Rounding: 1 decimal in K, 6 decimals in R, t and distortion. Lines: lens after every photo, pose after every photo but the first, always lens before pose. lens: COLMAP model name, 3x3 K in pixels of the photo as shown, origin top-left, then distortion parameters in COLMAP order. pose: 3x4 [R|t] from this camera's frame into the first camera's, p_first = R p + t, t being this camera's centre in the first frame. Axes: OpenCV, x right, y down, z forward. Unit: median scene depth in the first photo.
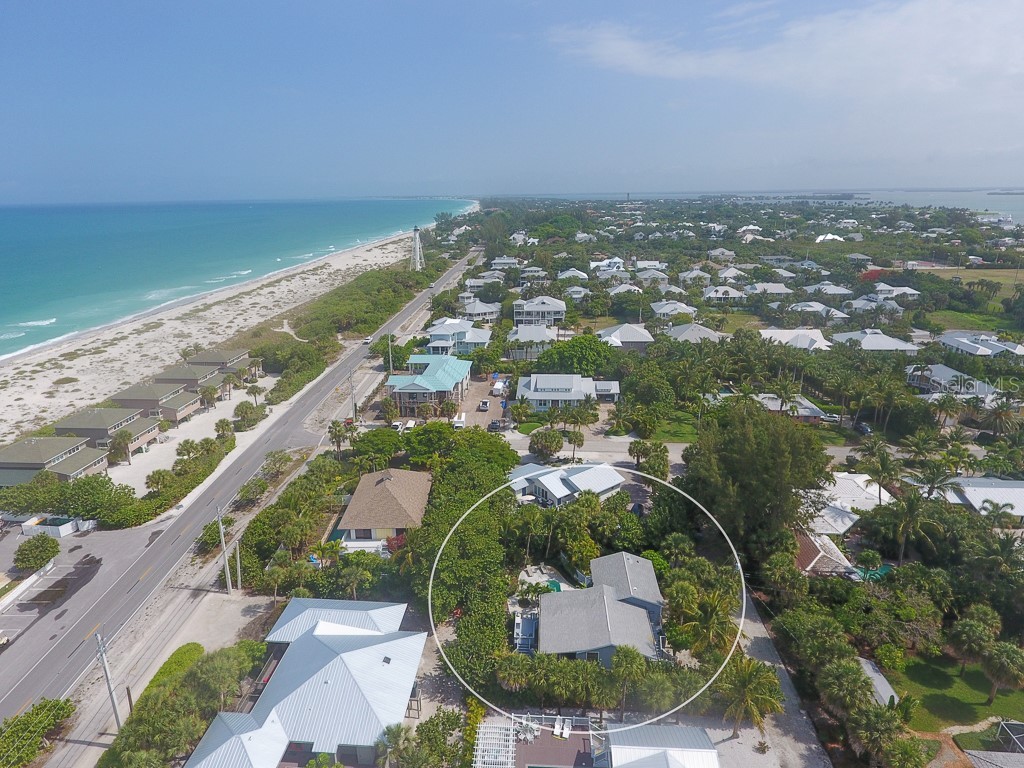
lens RADIAL K [[597.6, 0, 511.8], [0, 597.6, 410.0], [0, 0, 1]] dist [0.001647, -0.001700]
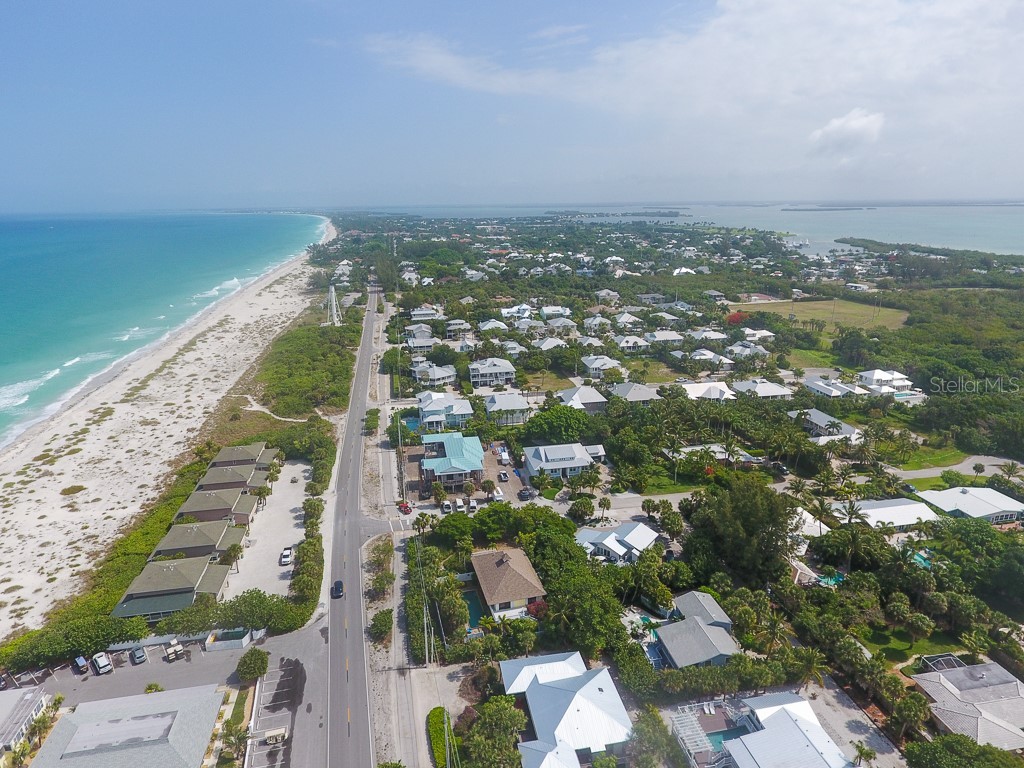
lens RADIAL K [[605.8, 0, 512.0], [0, 605.8, 384.0], [0, 0, 1]] dist [-0.001989, -0.002308]
pose [[0.969005, -0.080525, 0.233551, -0.343095], [0.093457, 0.994614, -0.044825, -0.155930], [-0.228683, 0.065263, 0.971311, -0.257875]]
